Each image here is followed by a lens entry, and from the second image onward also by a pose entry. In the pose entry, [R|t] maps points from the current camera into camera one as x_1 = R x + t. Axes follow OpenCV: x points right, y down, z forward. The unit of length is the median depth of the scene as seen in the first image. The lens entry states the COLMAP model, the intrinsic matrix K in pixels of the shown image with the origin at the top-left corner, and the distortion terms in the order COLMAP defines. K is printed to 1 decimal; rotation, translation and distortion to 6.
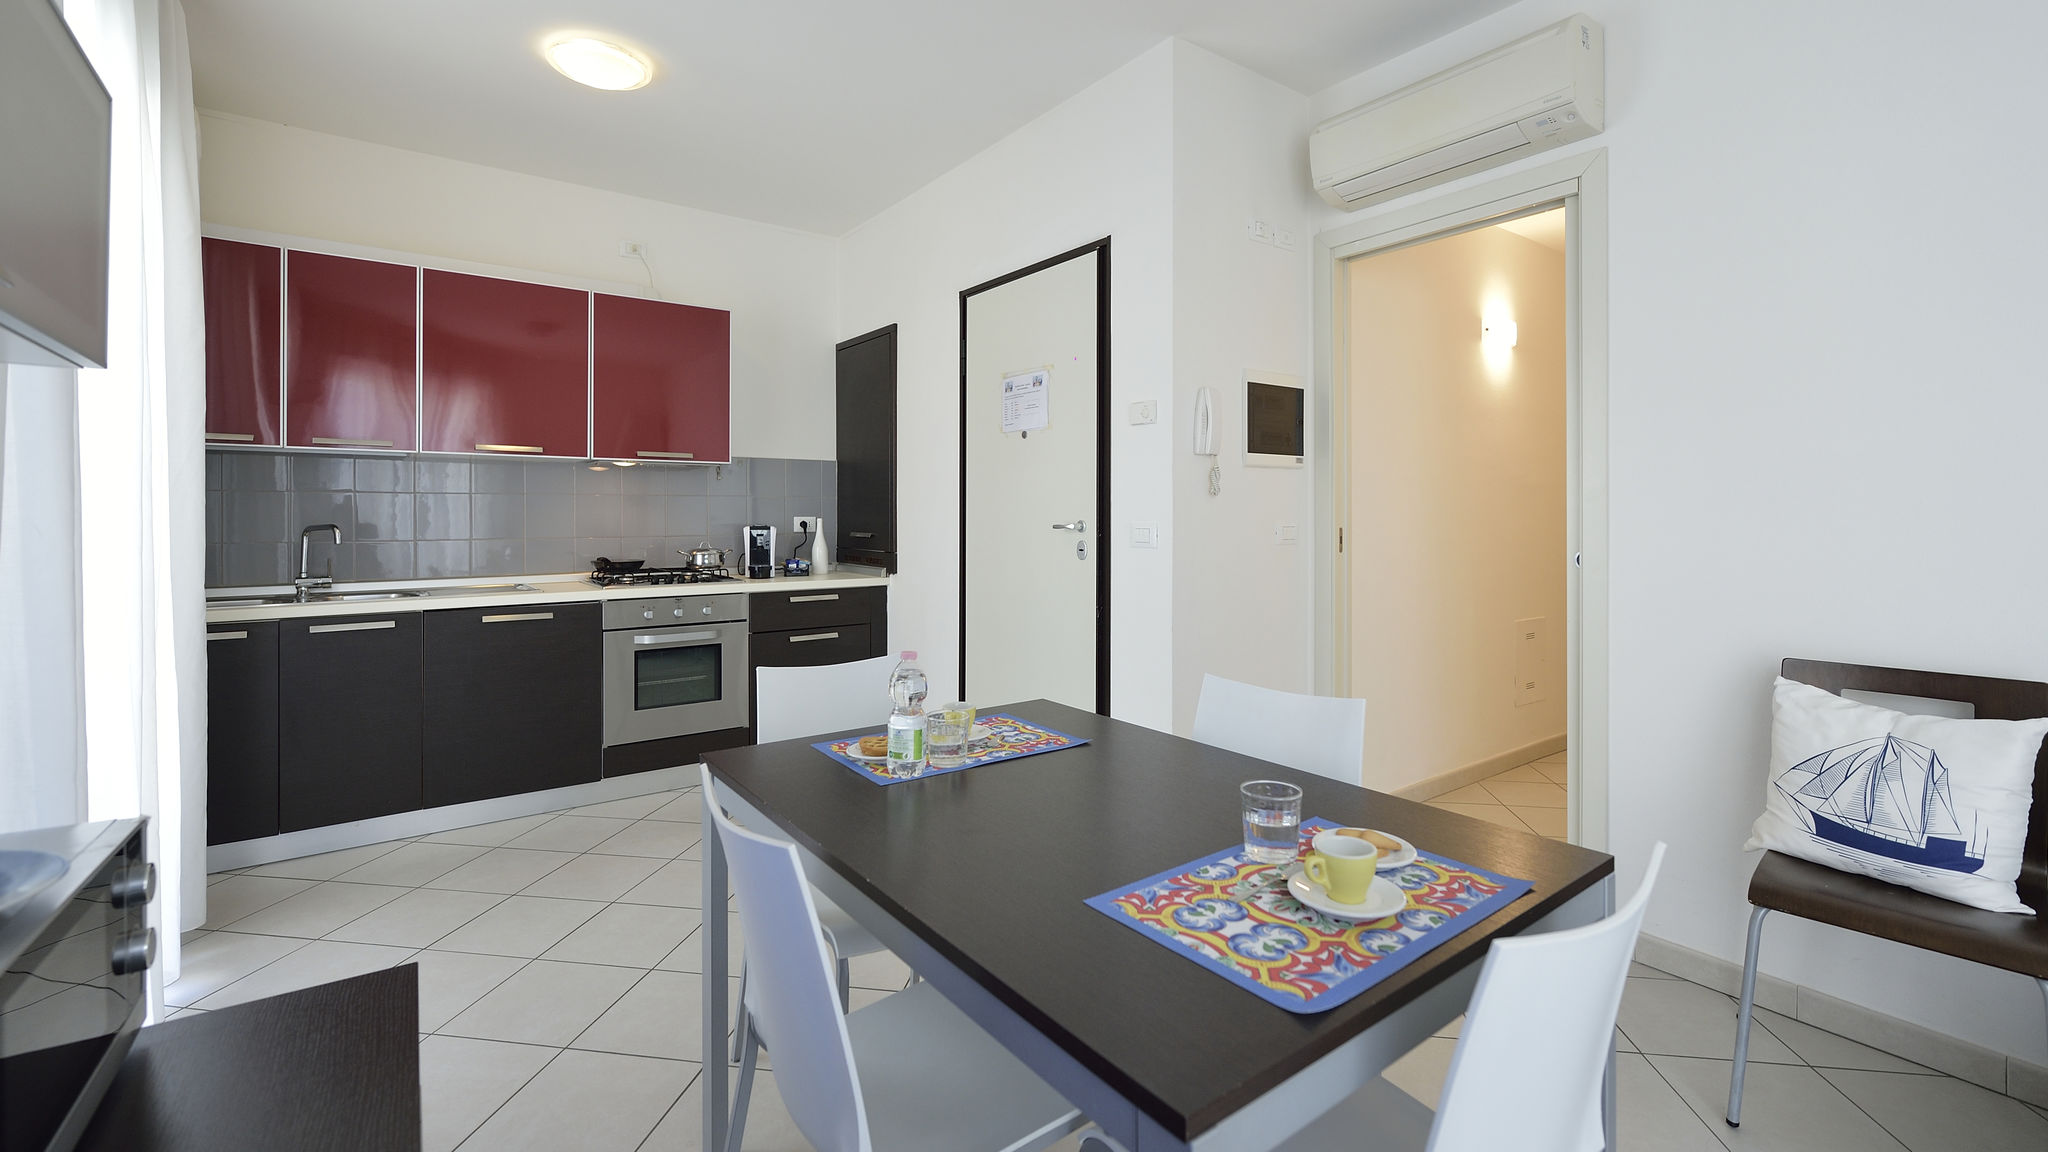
lens RADIAL K [[868.1, 0, 1009.7], [0, 868.1, 509.7], [0, 0, 1]] dist [-0.016720, 0.001625]
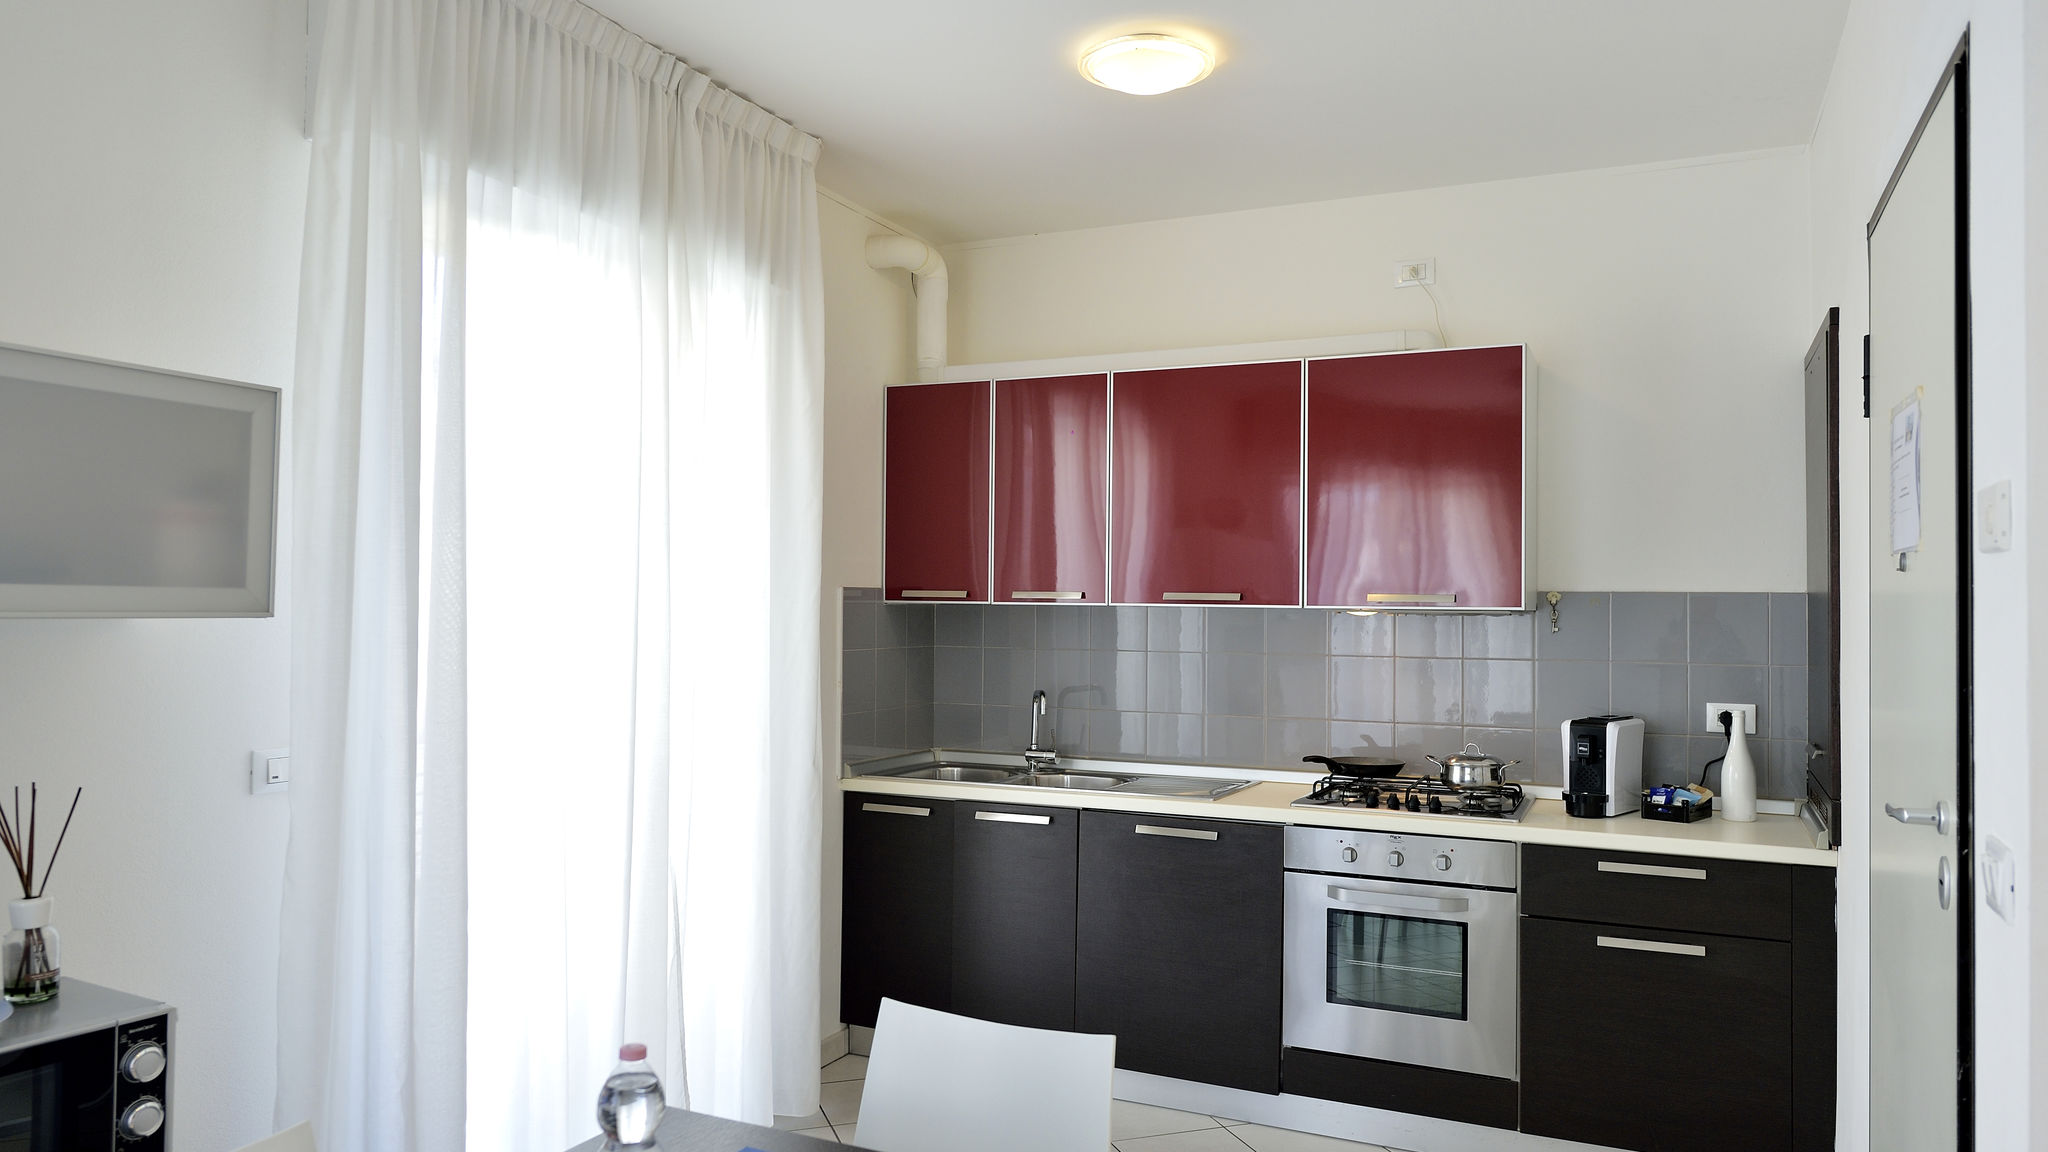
lens RADIAL K [[1338.3, 0, 1040.0], [0, 1338.3, 573.5], [0, 0, 1]] dist [-0.015354, 0.004594]
pose [[0.477840, -0.020898, -0.878198, 0.349855], [-0.005140, 0.999633, -0.026585, -0.059924], [0.878432, 0.017217, 0.477558, 0.338361]]
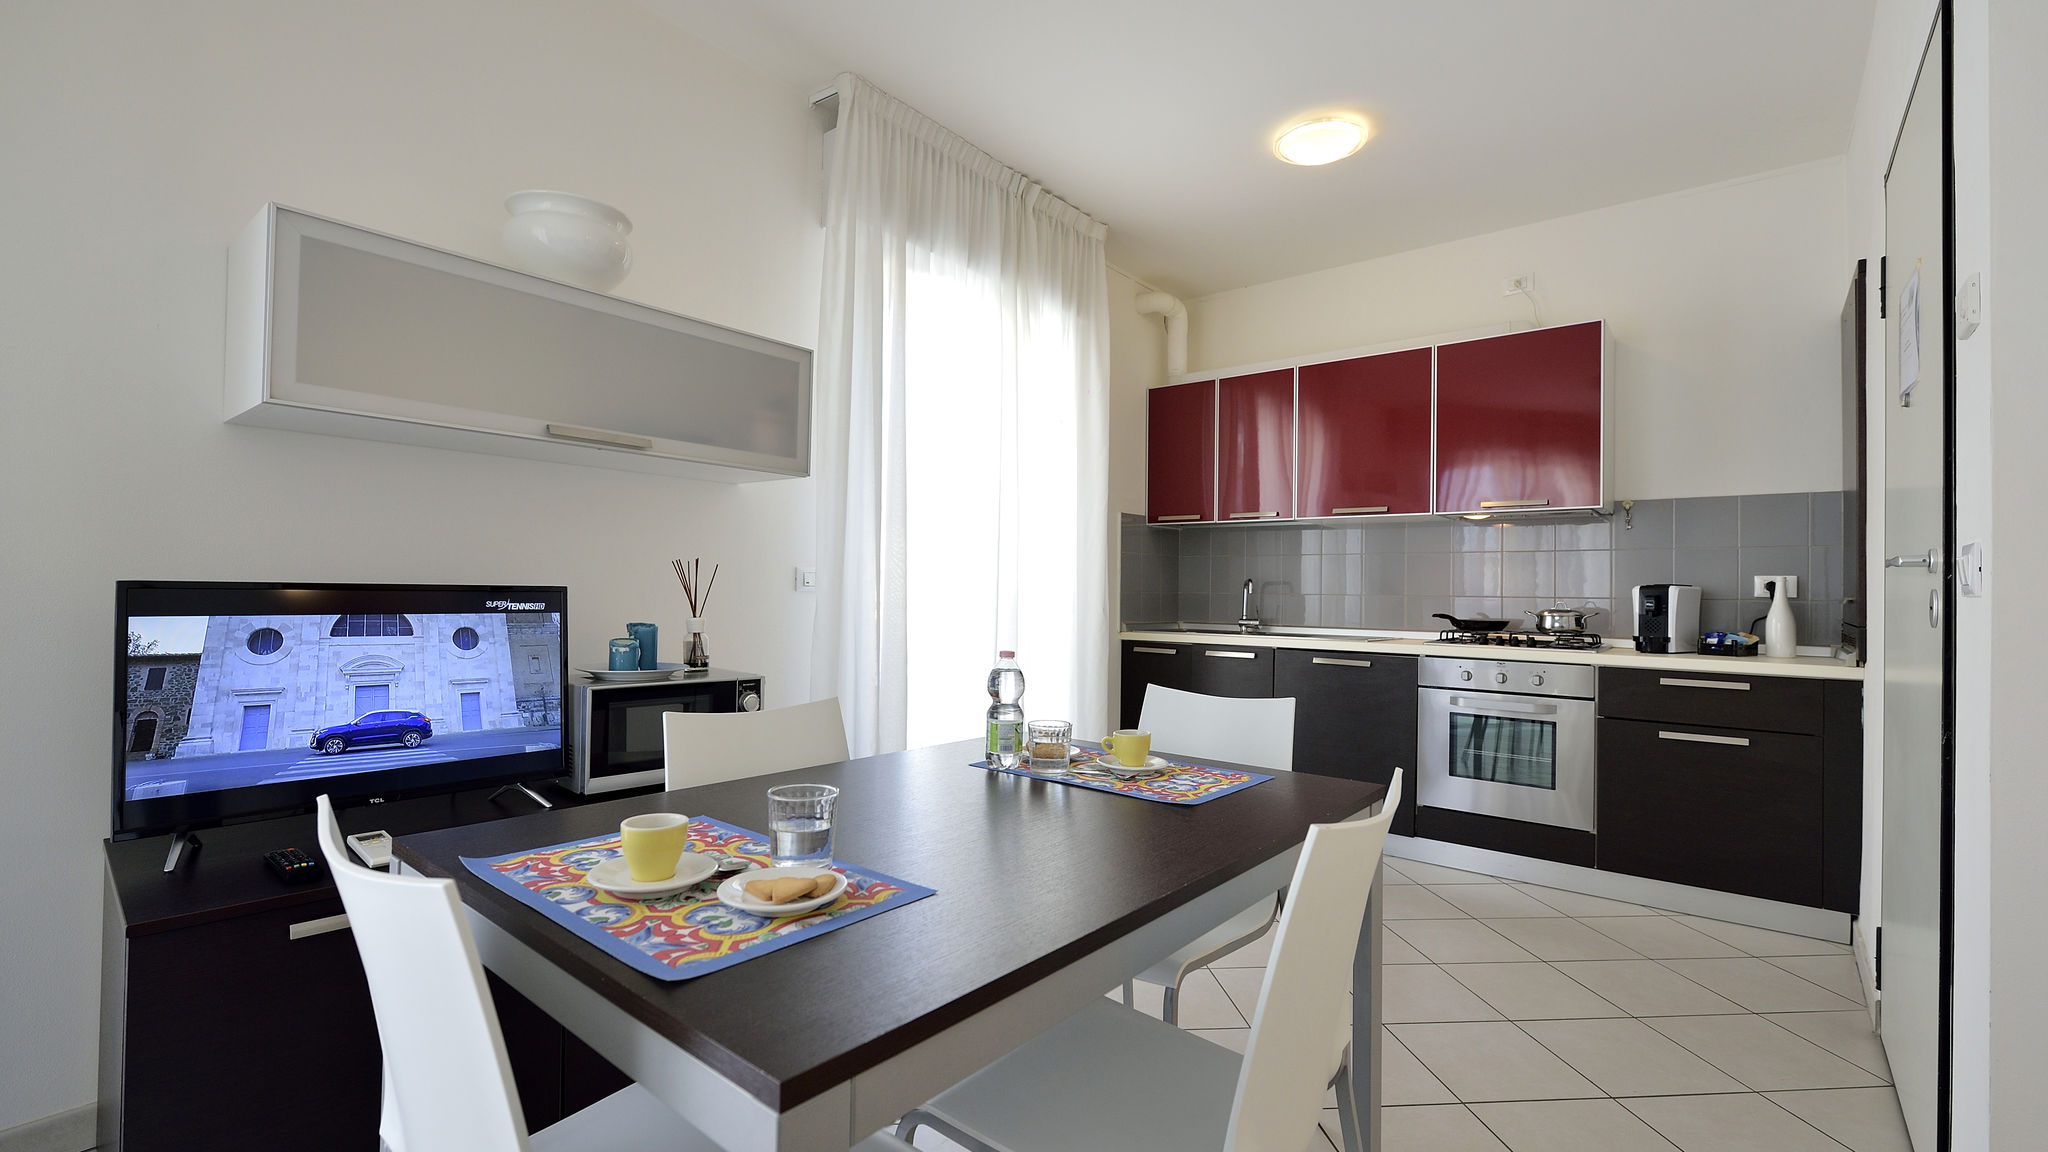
lens RADIAL K [[868.1, 0, 1017.5], [0, 868.1, 579.4], [0, 0, 1]] dist [-0.016720, 0.001625]
pose [[0.233203, -0.014425, -0.972321, 0.384843], [-0.010978, 0.999787, -0.017465, 0.040102], [0.972366, 0.014747, 0.232995, 0.323062]]
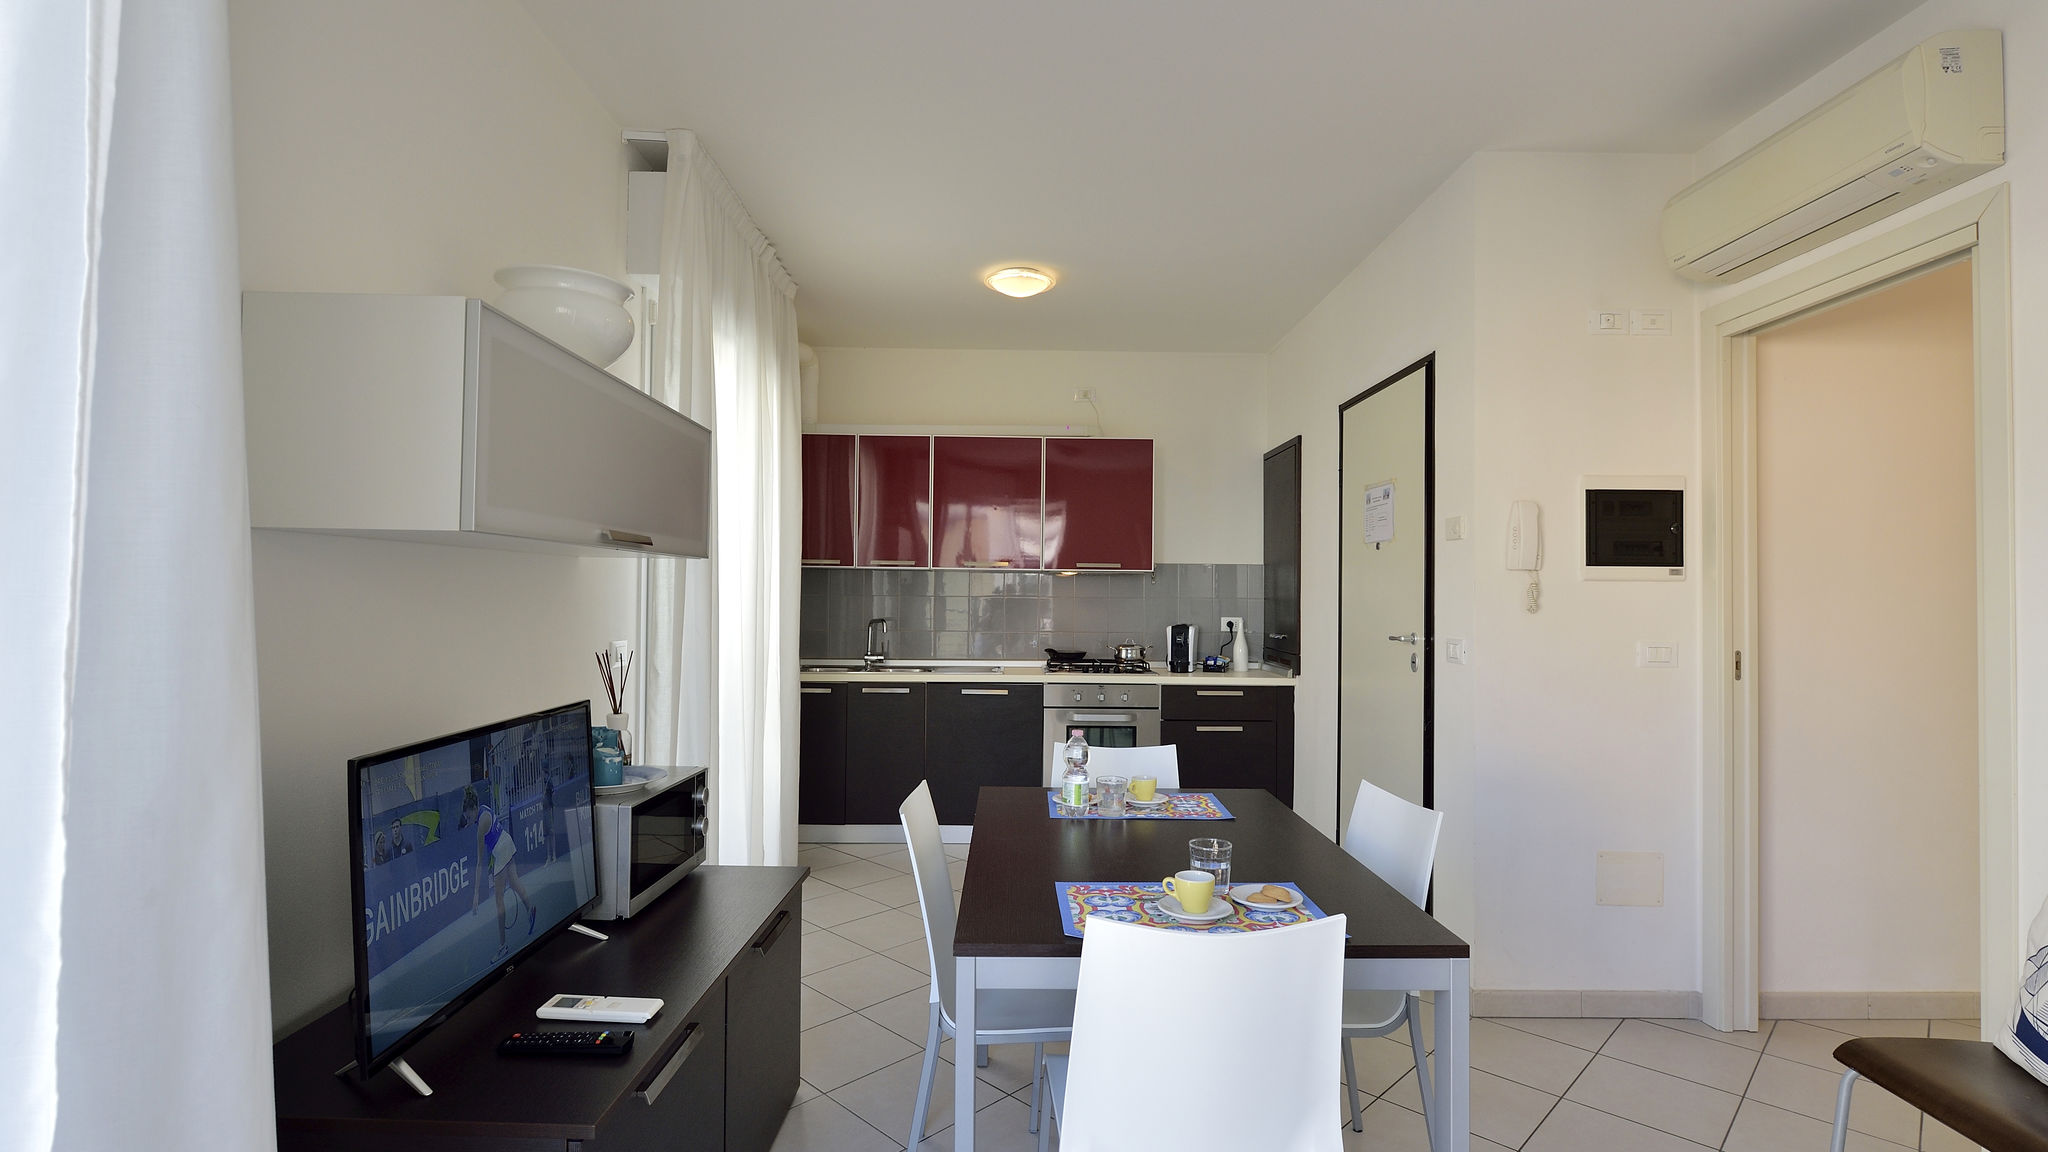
lens RADIAL K [[942.2, 0, 1024.7], [0, 942.2, 556.5], [0, 0, 1]] dist [0.000760, -0.003000]
pose [[0.817089, -0.017883, -0.576234, 0.304812], [-0.005086, 0.999256, -0.038223, -0.027840], [0.576489, 0.034162, 0.816391, -0.147855]]
